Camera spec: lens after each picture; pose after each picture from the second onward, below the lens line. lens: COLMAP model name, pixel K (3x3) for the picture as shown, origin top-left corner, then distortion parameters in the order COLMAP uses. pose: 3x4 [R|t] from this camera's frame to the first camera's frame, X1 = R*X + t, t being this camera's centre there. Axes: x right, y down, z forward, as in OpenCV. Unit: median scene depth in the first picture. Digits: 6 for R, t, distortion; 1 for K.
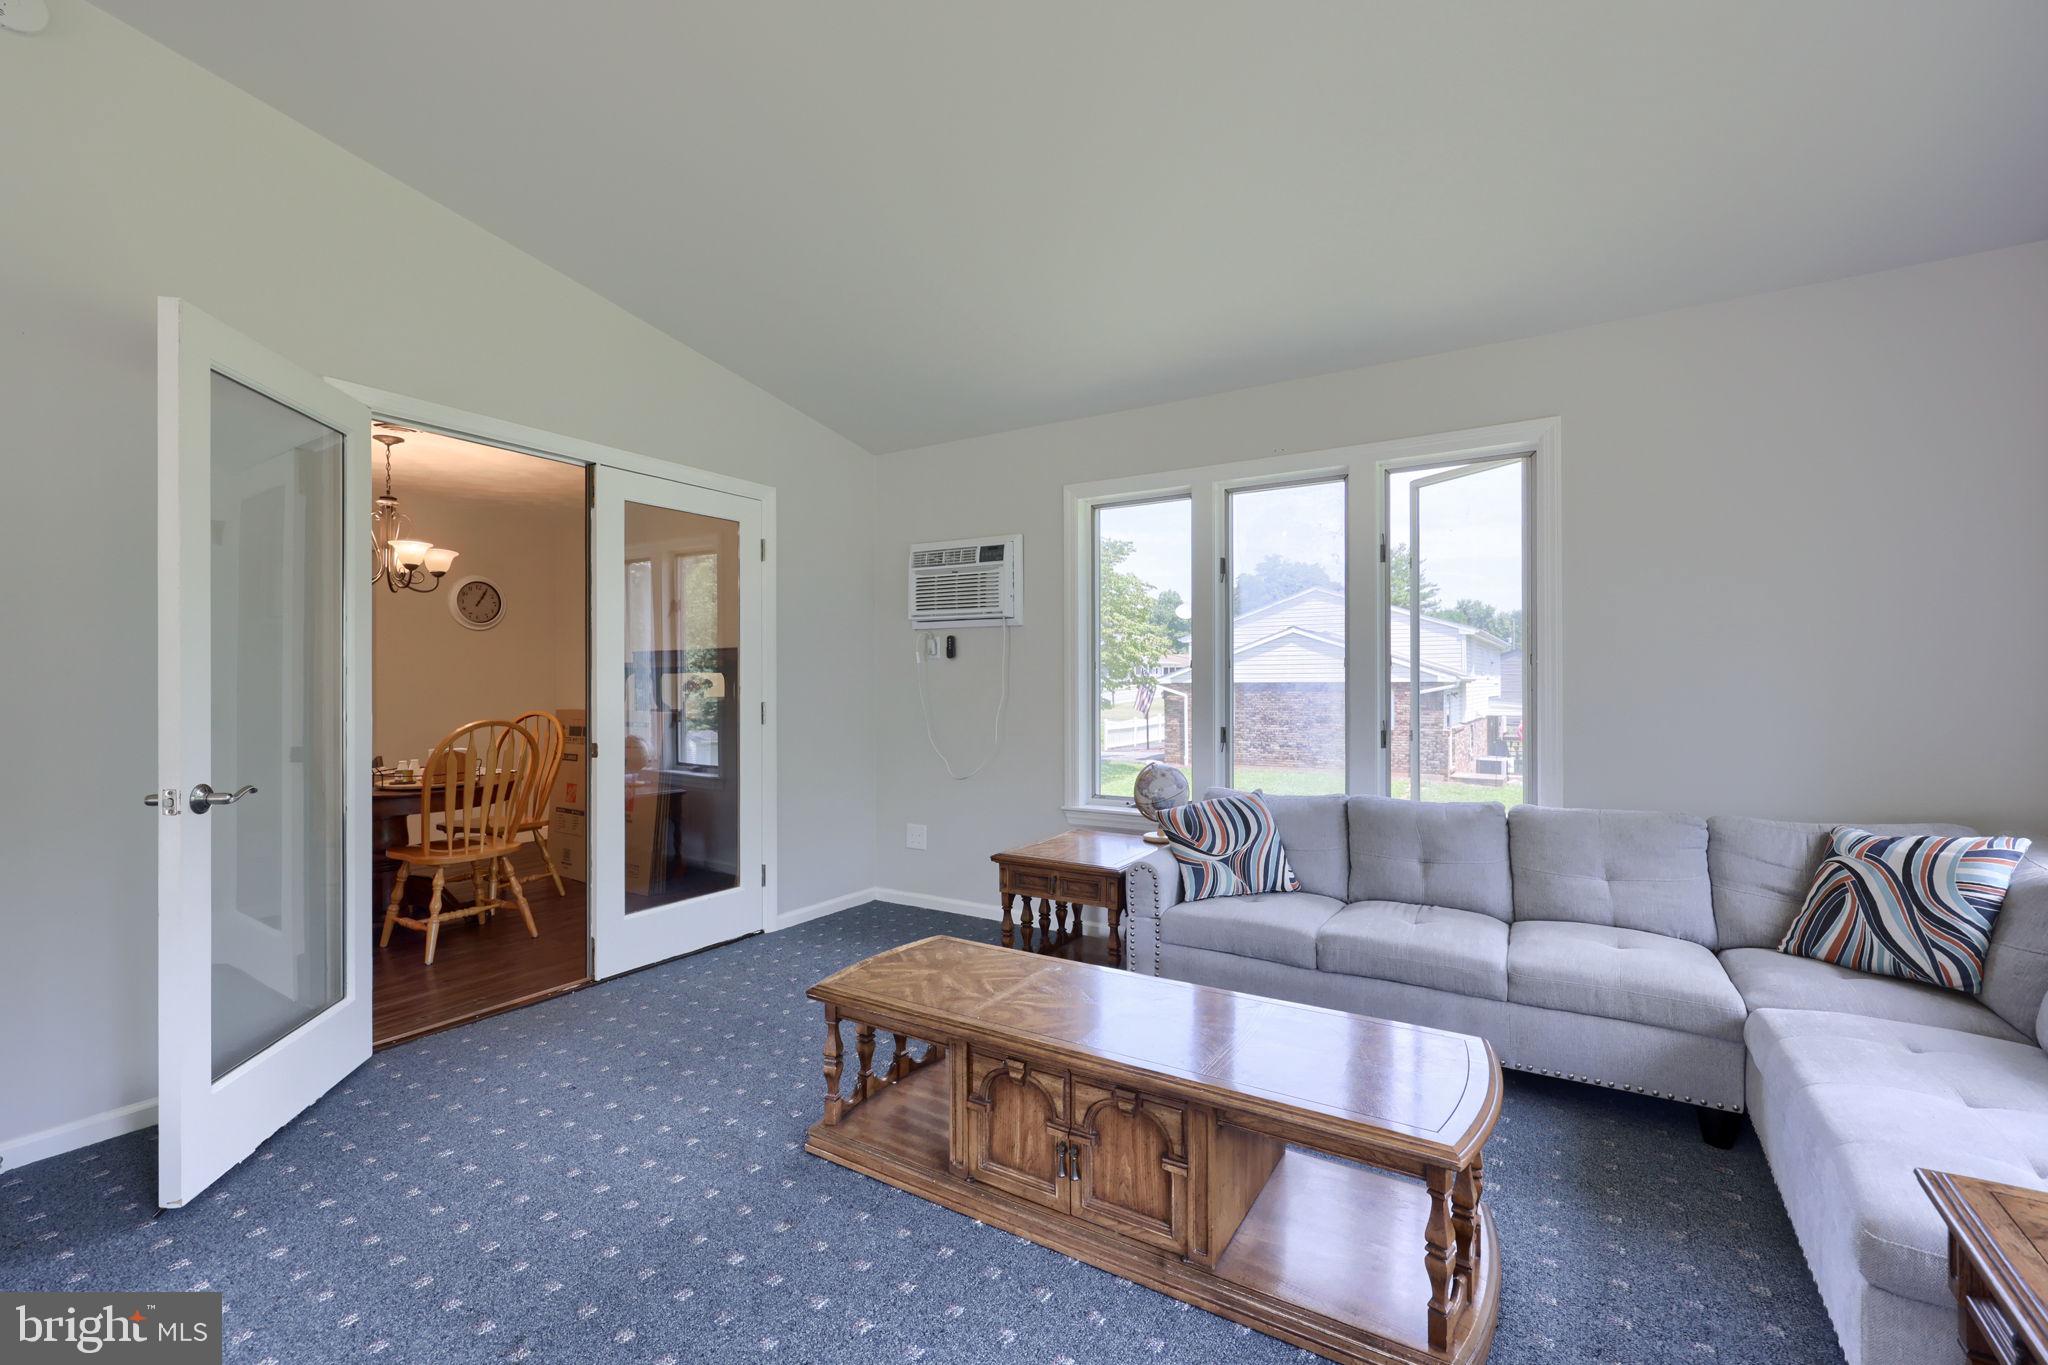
lens RADIAL K [[864.4, 0, 1024.0], [0, 864.4, 682.5], [0, 0, 1]] dist [-0.000453, -0.000009]
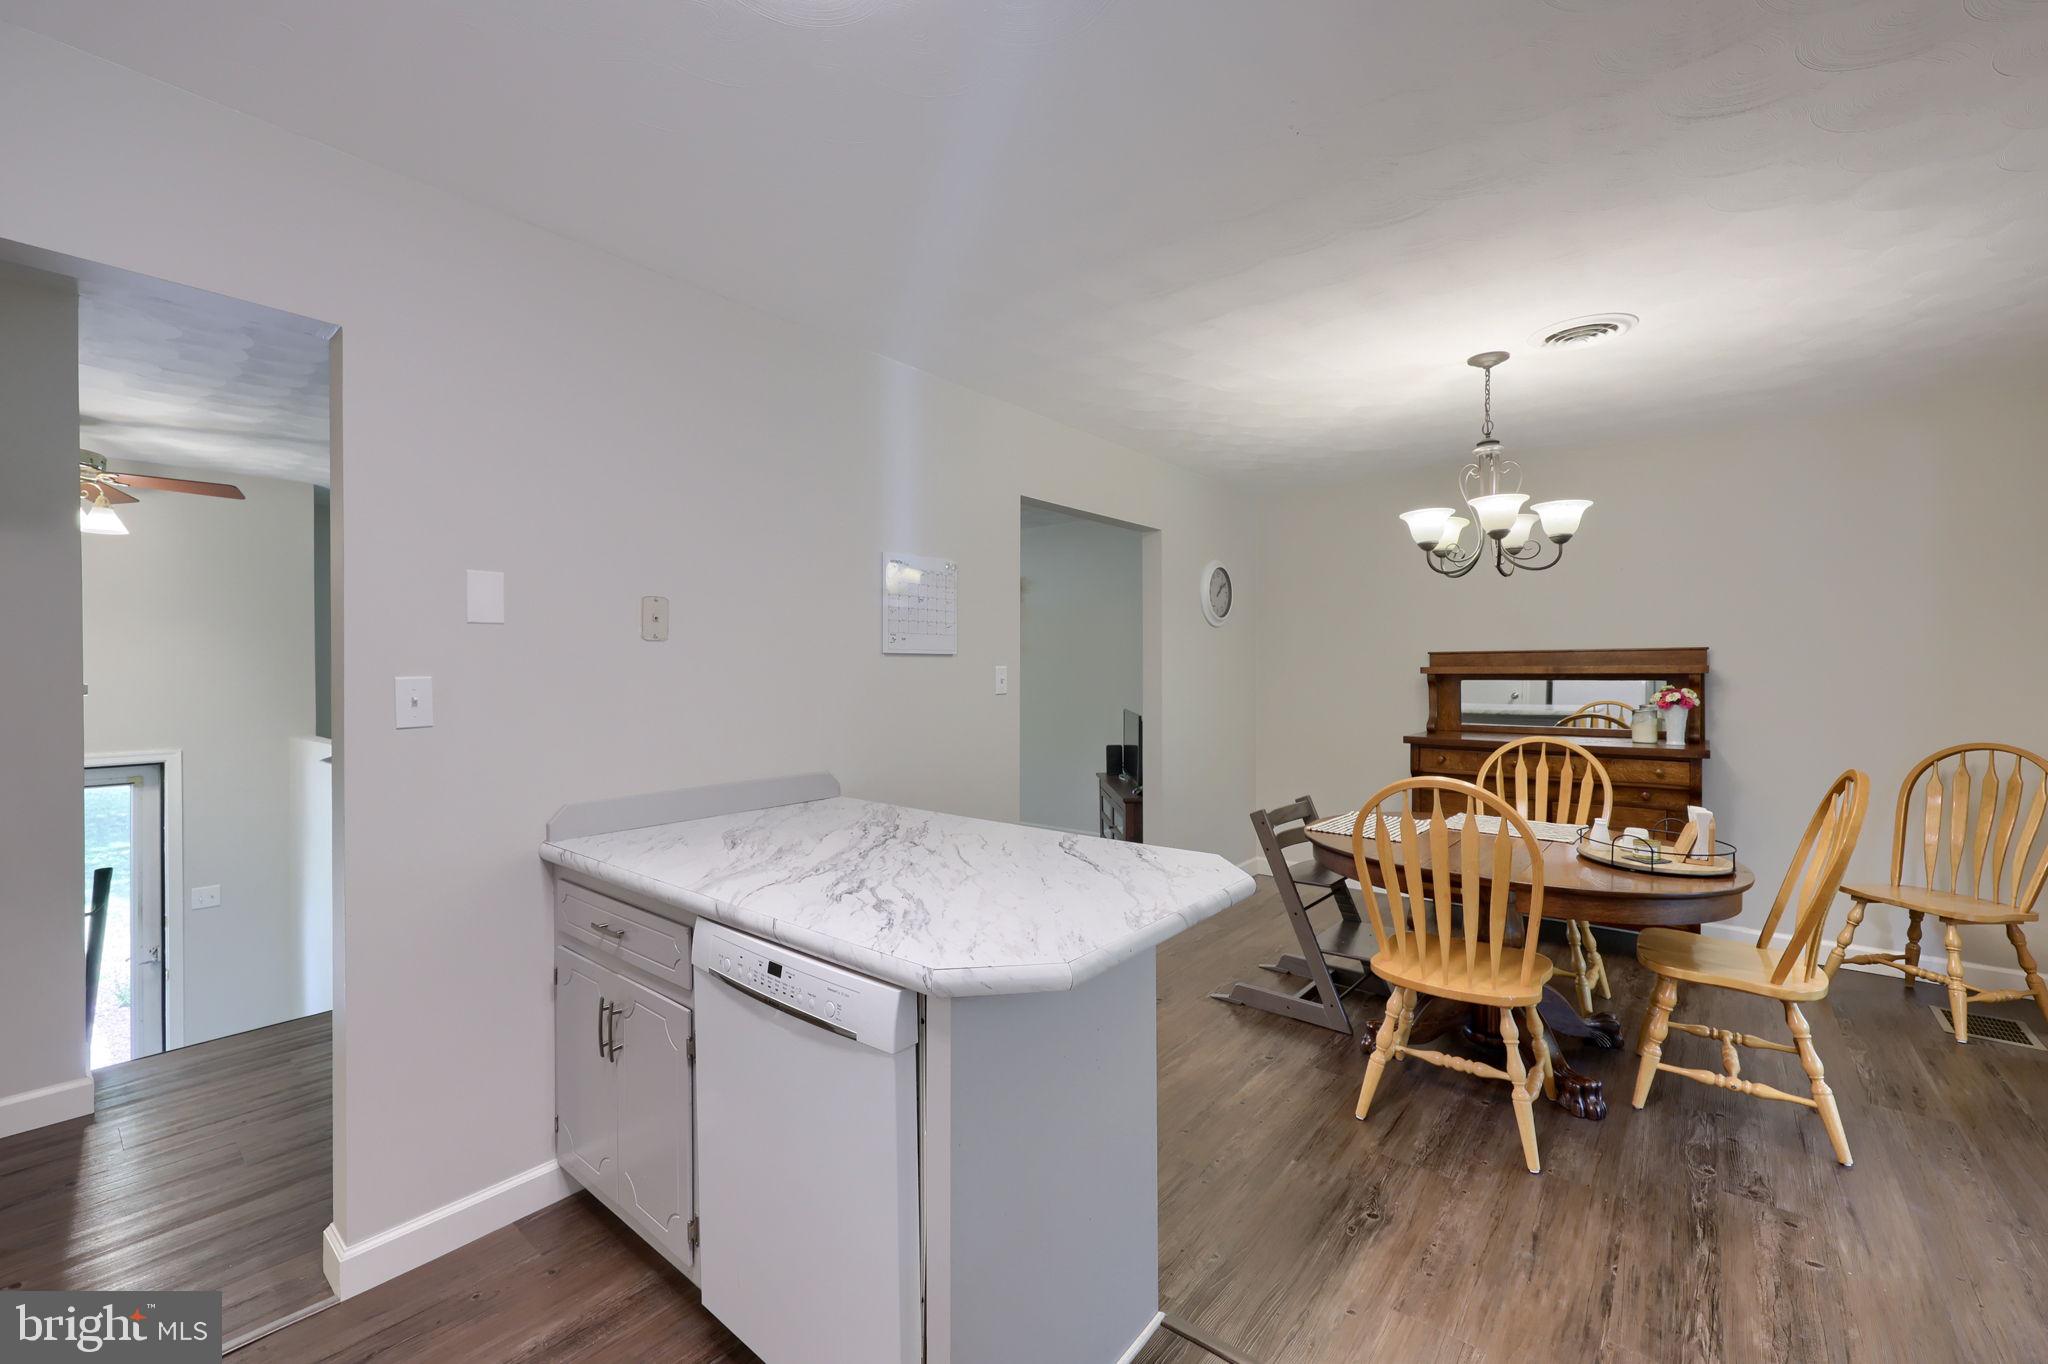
lens RADIAL K [[834.7, 0, 1025.6], [0, 834.7, 674.9], [0, 0, 1]] dist [0.000971, -0.000165]
pose [[-0.135295, 0.009017, -0.990764, -0.015483], [0.002373, 0.999959, 0.008776, -0.033084], [0.990803, -0.001164, -0.135311, 0.719227]]
